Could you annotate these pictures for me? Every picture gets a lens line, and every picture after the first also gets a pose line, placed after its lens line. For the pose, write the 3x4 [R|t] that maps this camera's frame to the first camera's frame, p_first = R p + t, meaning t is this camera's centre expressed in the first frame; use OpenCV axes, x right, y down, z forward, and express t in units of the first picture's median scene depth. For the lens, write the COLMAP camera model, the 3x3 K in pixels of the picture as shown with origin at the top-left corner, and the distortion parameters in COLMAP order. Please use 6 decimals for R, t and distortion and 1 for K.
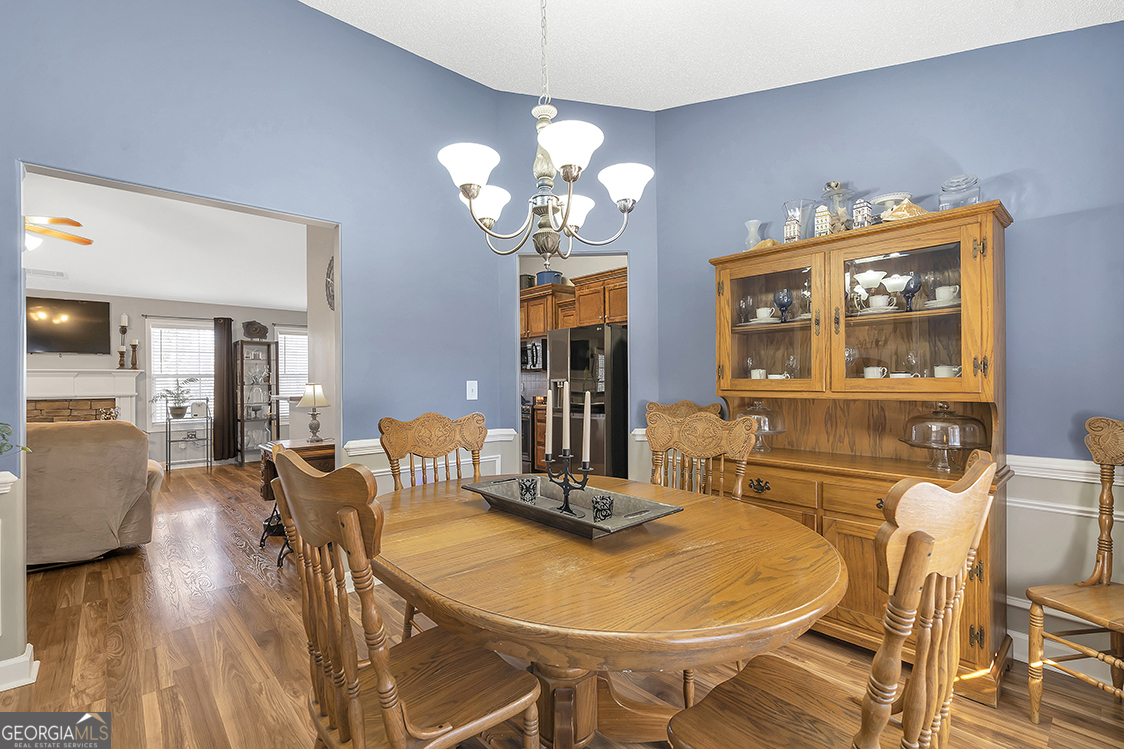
lens RADIAL K [[512.6, 0, 575.7], [0, 512.6, 380.7], [0, 0, 1]] dist [-0.008426, 0.004216]
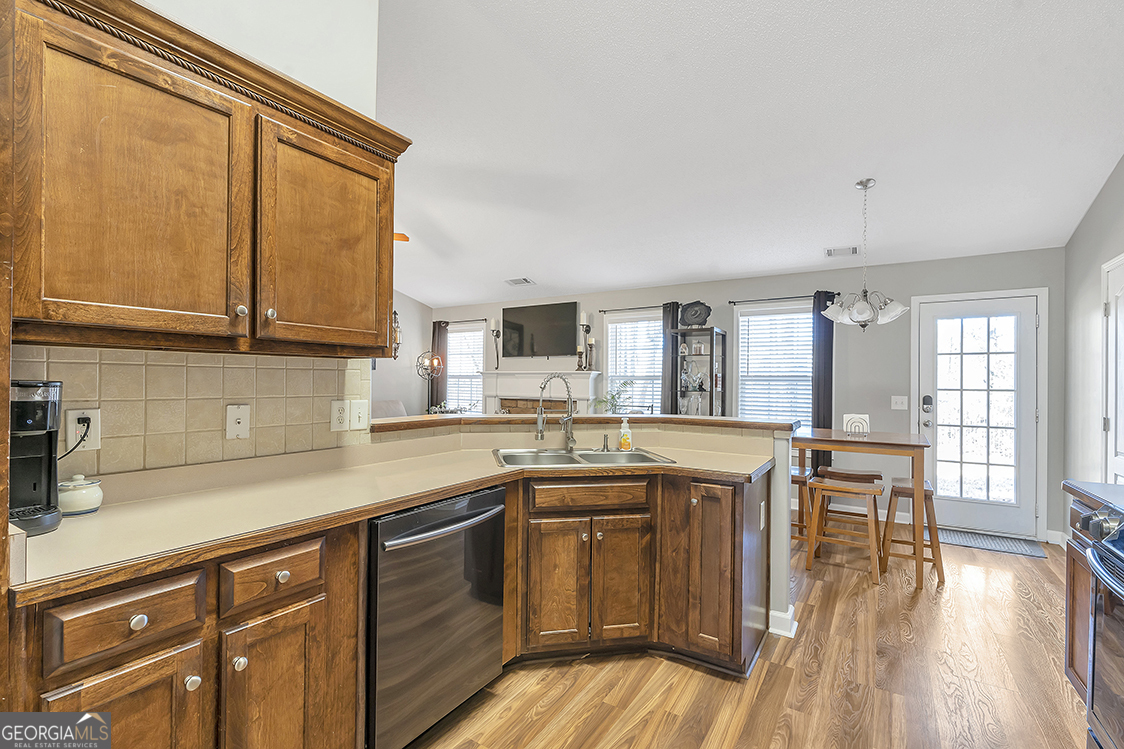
lens RADIAL K [[512.6, 0, 559.6], [0, 512.6, 378.6], [0, 0, 1]] dist [-0.008426, 0.004216]
pose [[0.258990, 0.007443, -0.965851, 0.009479], [-0.009581, 0.999941, 0.005137, -0.012112], [0.965833, 0.007924, 0.259046, 0.719989]]
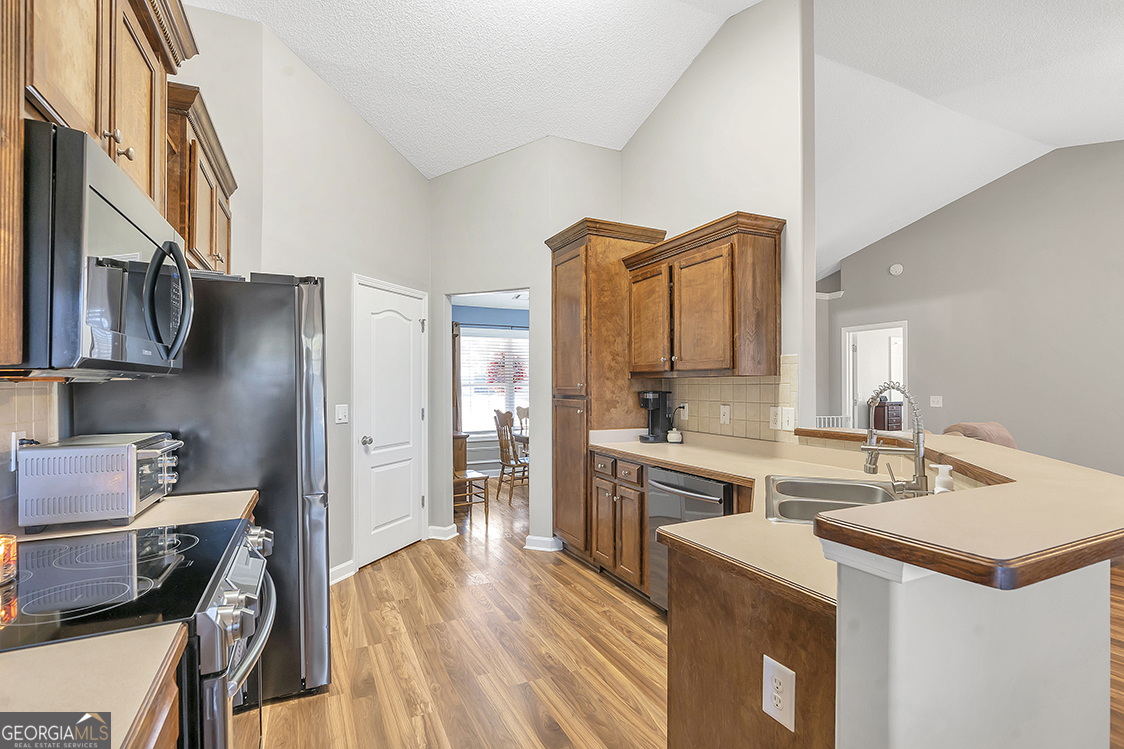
lens RADIAL K [[523.3, 0, 561.8], [0, 523.3, 381.1], [0, 0, 1]] dist [-0.008343, 0.001422]
pose [[-0.954284, 0.014572, 0.298546, -0.290895], [0.010624, 0.999833, -0.014842, -0.012355], [-0.298712, -0.010992, -0.954280, 1.138165]]
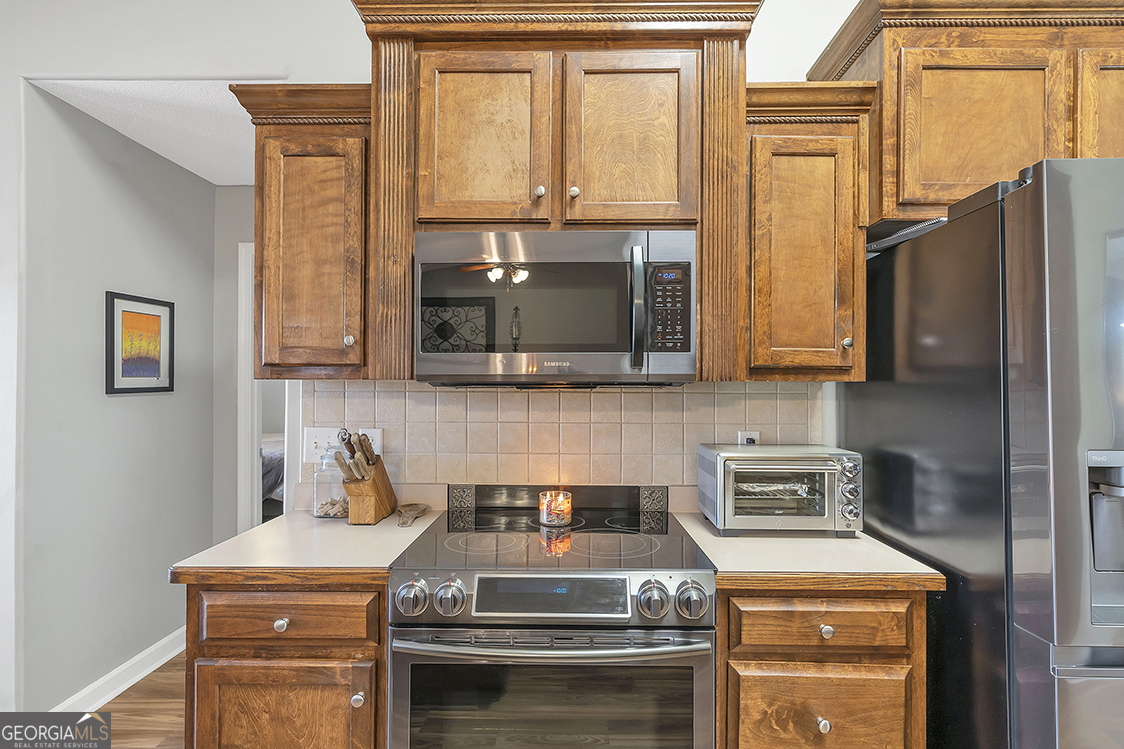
lens RADIAL K [[523.3, 0, 541.1], [0, 523.3, 381.0], [0, 0, 1]] dist [-0.008343, 0.001422]
pose [[0.687307, 0.015624, 0.726199, -0.256045], [-0.013494, 0.999871, -0.008741, -0.017610], [-0.726241, -0.003792, 0.687429, 0.877743]]
